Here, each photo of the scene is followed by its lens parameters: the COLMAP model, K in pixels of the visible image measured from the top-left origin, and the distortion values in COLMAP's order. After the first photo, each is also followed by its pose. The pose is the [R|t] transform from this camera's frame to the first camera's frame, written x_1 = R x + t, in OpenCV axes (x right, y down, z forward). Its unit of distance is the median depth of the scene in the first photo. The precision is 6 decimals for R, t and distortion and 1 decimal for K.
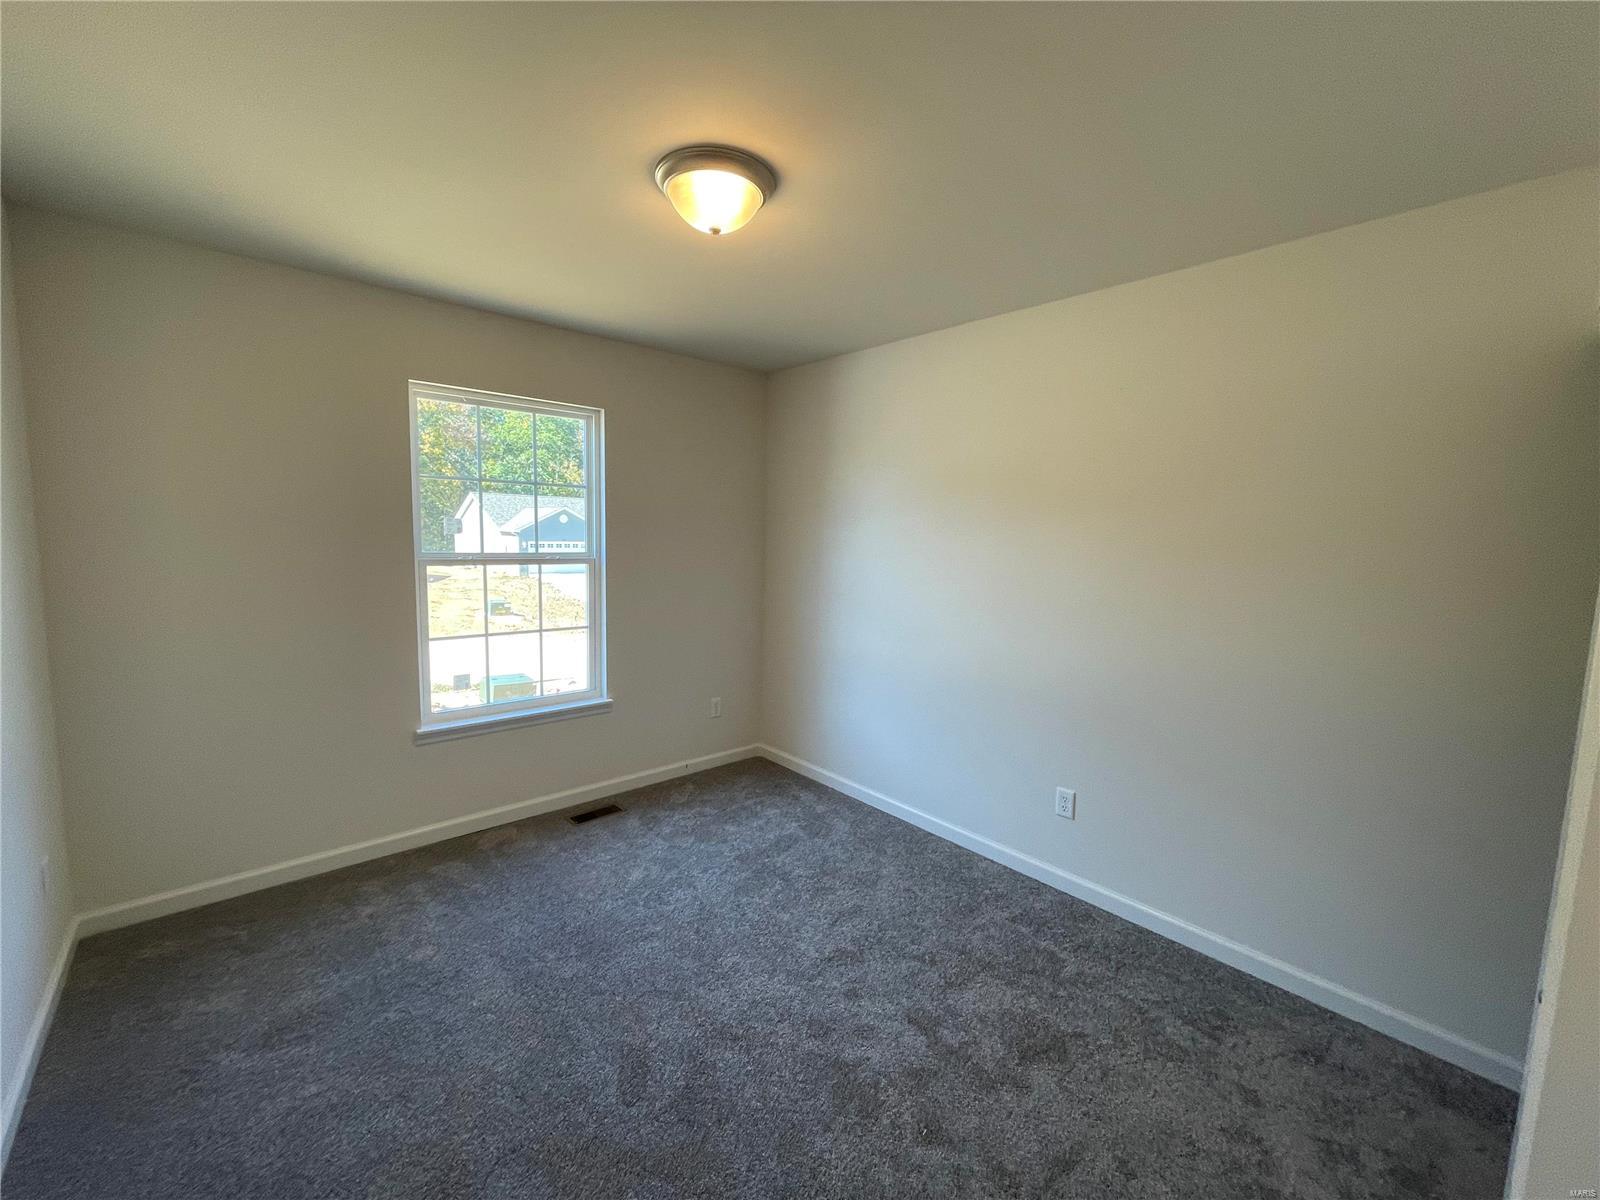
lens RADIAL K [[645.4, 0, 802.0], [0, 645.4, 597.7], [0, 0, 1]] dist [0.000929, 0.000202]
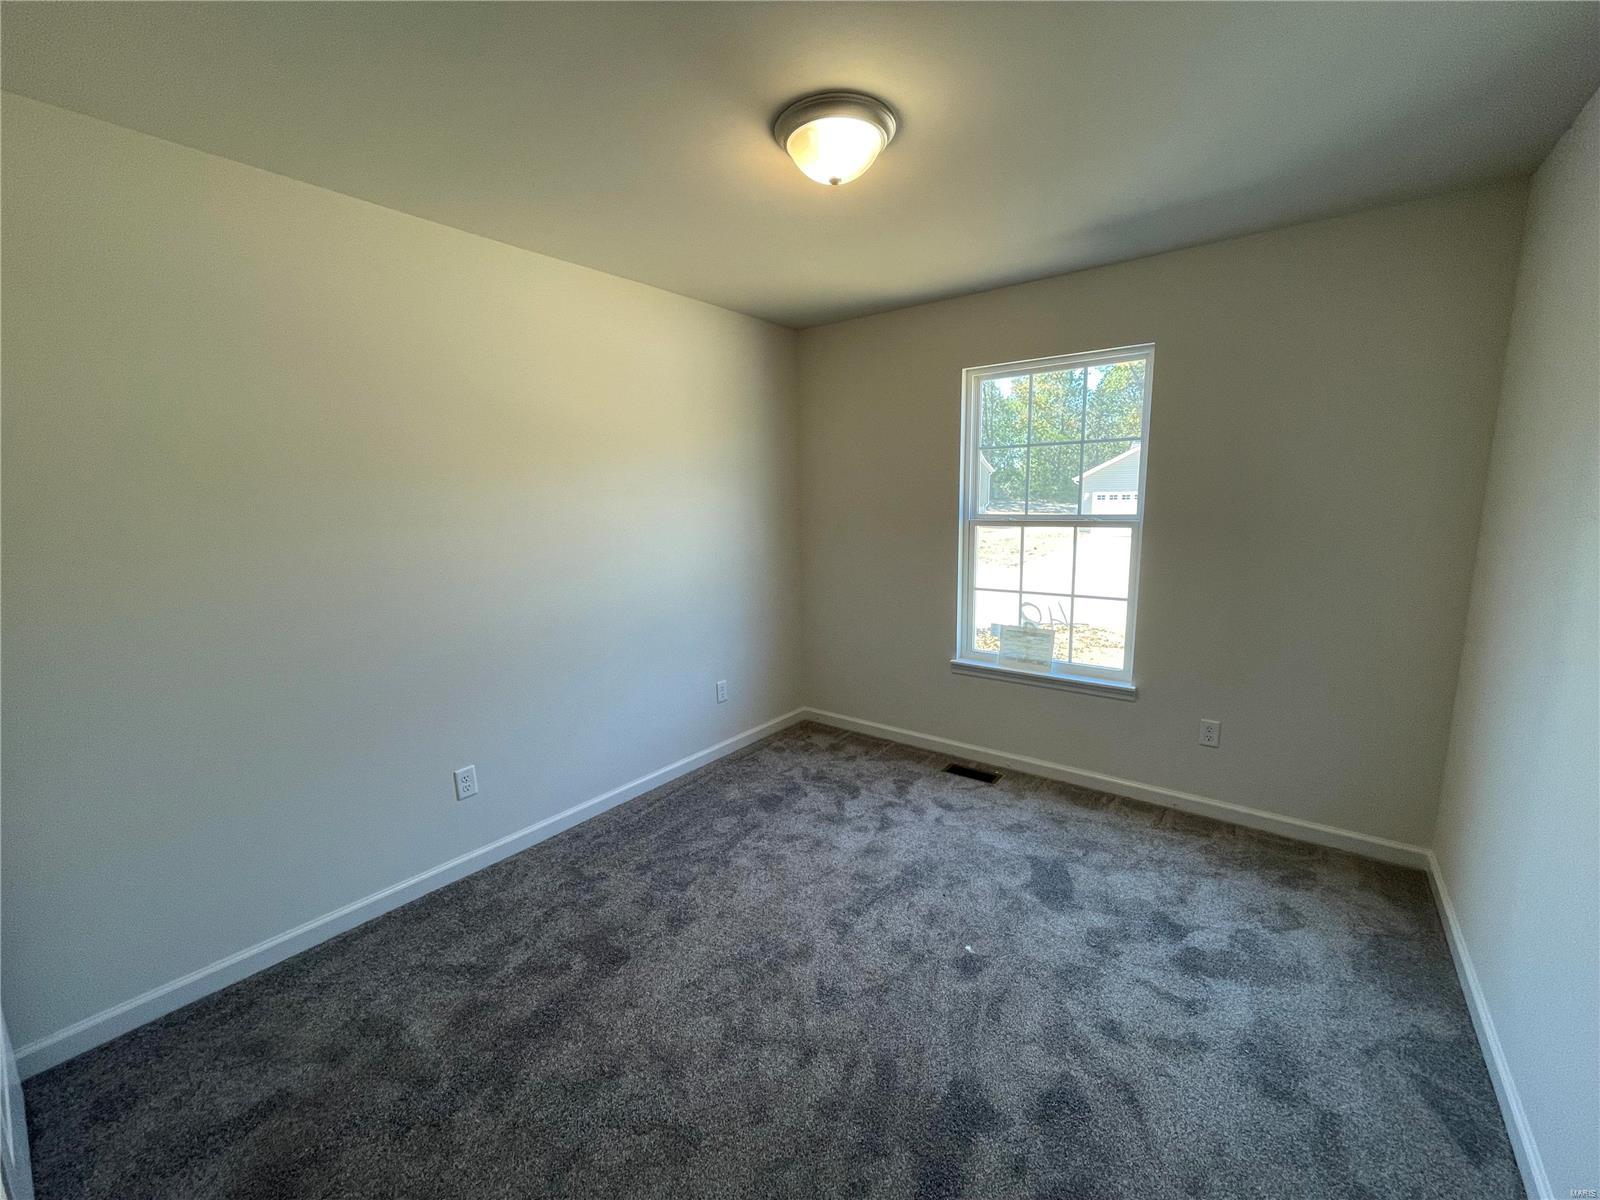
lens RADIAL K [[645.4, 0, 802.0], [0, 645.4, 597.7], [0, 0, 1]] dist [0.000929, 0.000202]
pose [[0.212651, 0.130631, -0.968357, 0.475880], [-0.074536, 0.990305, 0.117224, -0.031715], [0.974281, 0.047249, 0.220325, 0.413739]]
